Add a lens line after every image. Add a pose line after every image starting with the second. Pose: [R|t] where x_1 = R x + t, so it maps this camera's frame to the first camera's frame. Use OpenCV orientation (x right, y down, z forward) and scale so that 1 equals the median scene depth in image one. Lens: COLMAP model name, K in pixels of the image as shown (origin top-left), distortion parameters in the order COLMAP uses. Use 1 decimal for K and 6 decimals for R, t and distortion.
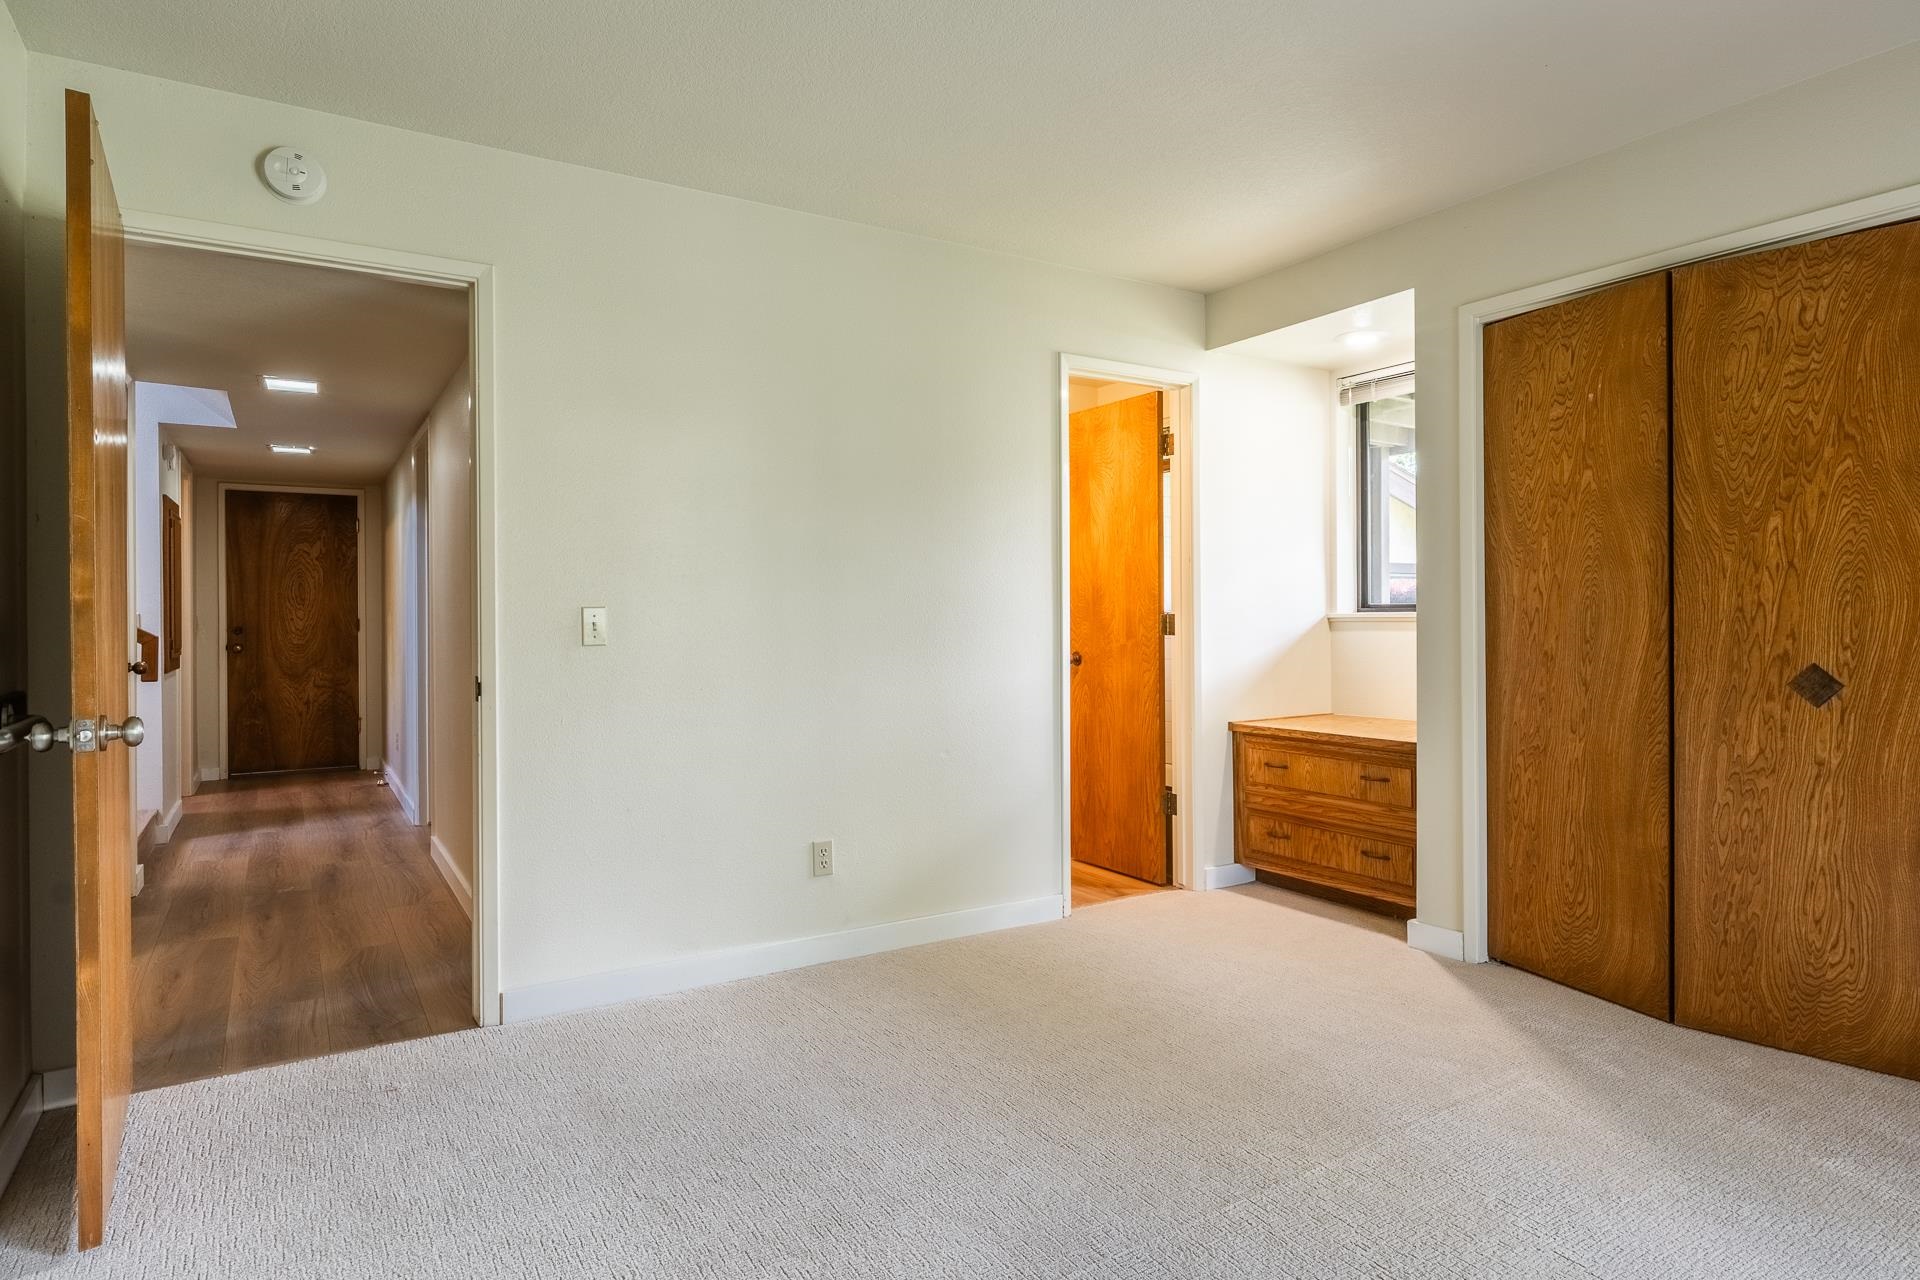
lens RADIAL K [[1082.5, 0, 960.3], [0, 1082.5, 634.3], [0, 0, 1]] dist [-0.000329, -0.001163]
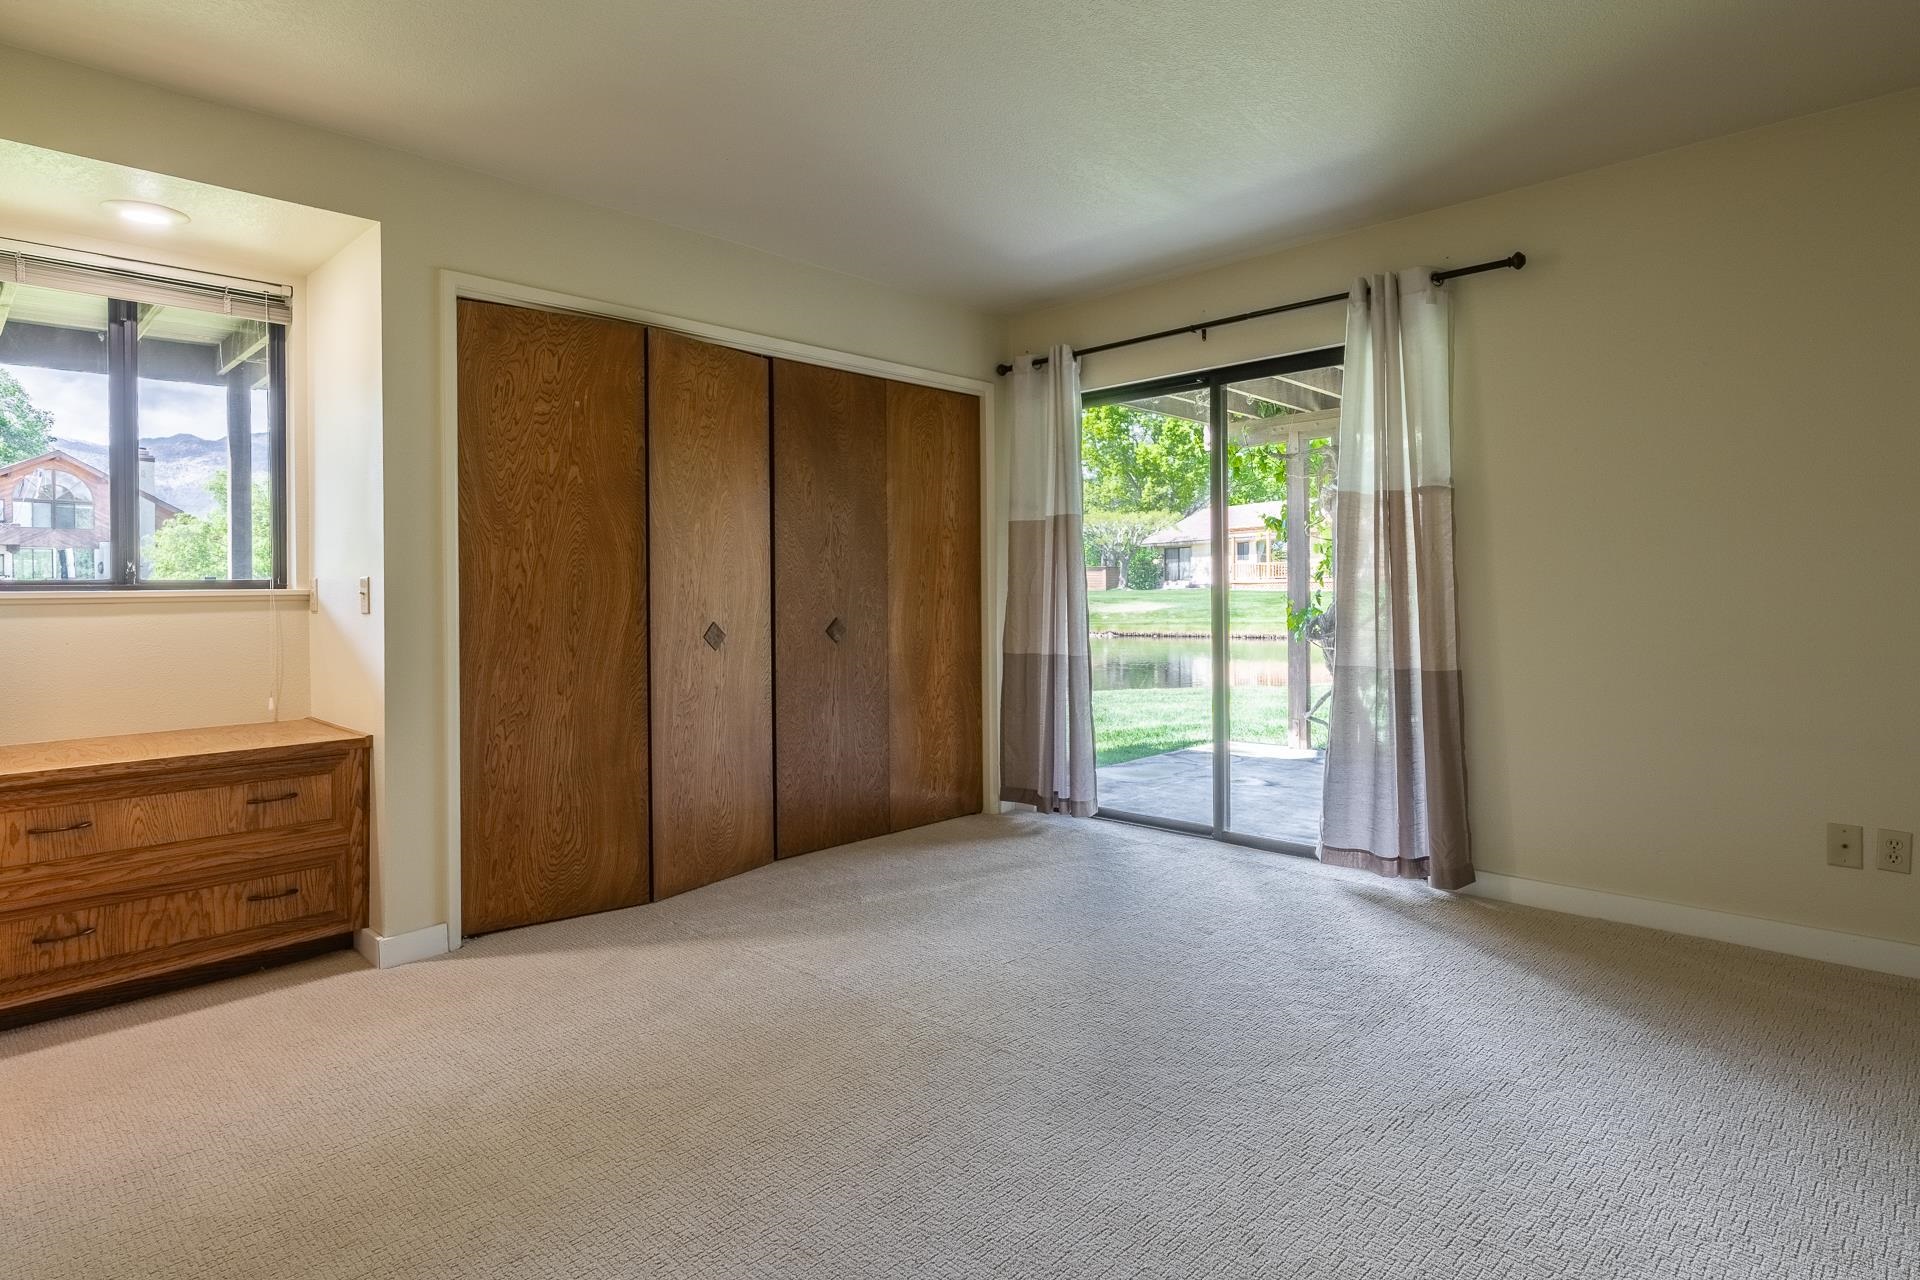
lens RADIAL K [[1012.2, 0, 995.7], [0, 1012.2, 591.6], [0, 0, 1]] dist [-0.000623, -0.001574]
pose [[-0.258254, -0.002144, 0.966075, -0.575698], [0.021566, 0.999736, 0.007984, -0.015308], [-0.965836, 0.022896, -0.258140, 0.828198]]
